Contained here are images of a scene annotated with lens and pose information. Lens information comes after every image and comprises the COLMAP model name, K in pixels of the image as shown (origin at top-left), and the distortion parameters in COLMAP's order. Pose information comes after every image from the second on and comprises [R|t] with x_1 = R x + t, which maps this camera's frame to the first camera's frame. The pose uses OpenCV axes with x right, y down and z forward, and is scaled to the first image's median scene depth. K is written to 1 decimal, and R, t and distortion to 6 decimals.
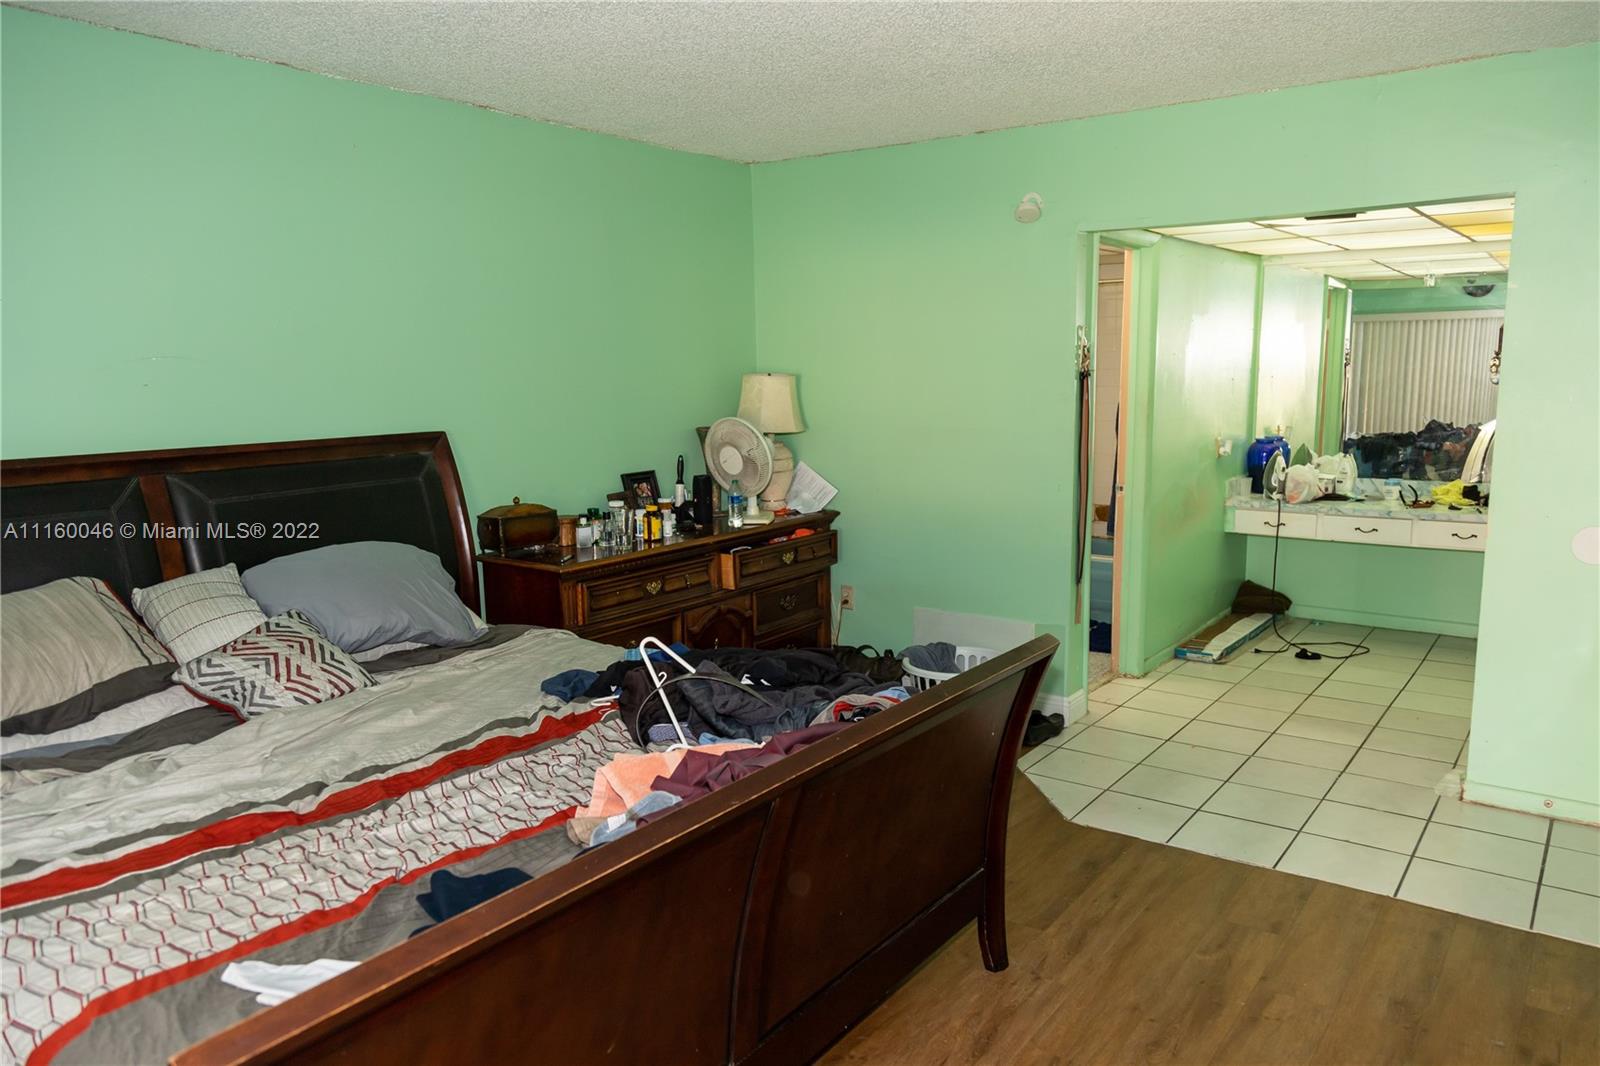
lens RADIAL K [[1096.8, 0, 809.2], [0, 1096.8, 530.7], [0, 0, 1]] dist [0.003339, 0.003095]
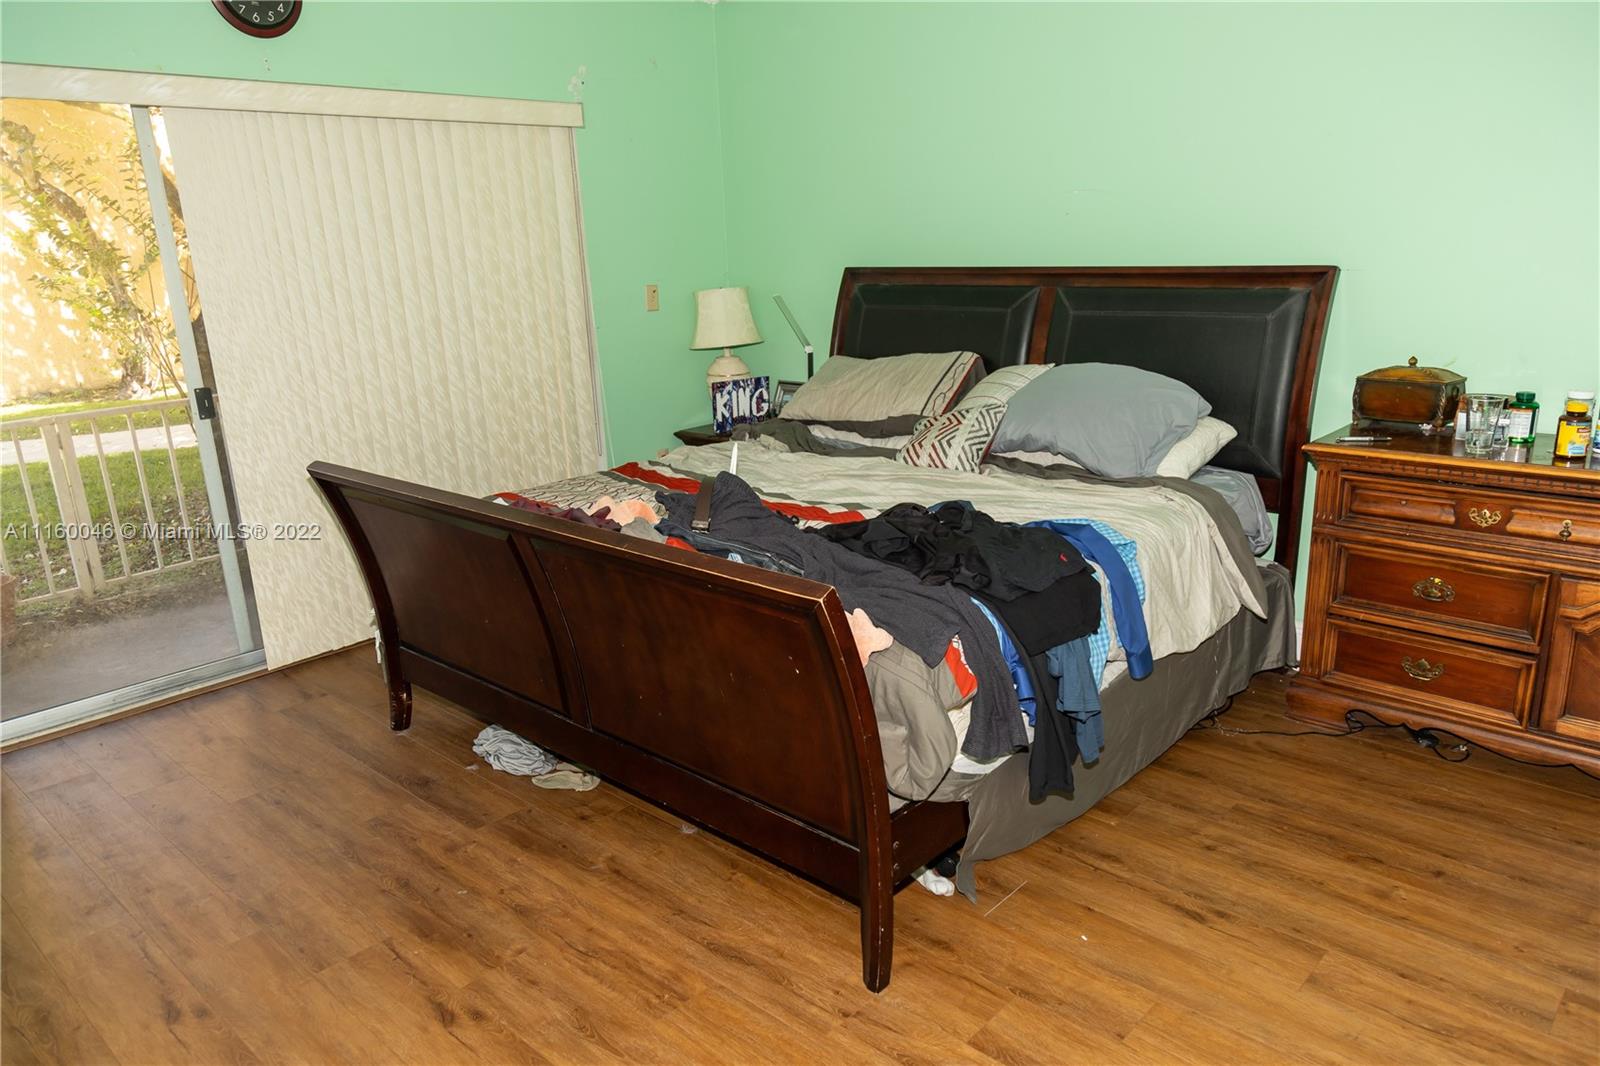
lens RADIAL K [[1096.8, 0, 806.4], [0, 1096.8, 531.0], [0, 0, 1]] dist [0.003339, 0.003095]
pose [[-0.091063, 0.285980, -0.953899, 0.711549], [-0.111959, 0.948866, 0.295159, -0.121924], [0.989532, 0.133676, -0.054389, 0.802030]]
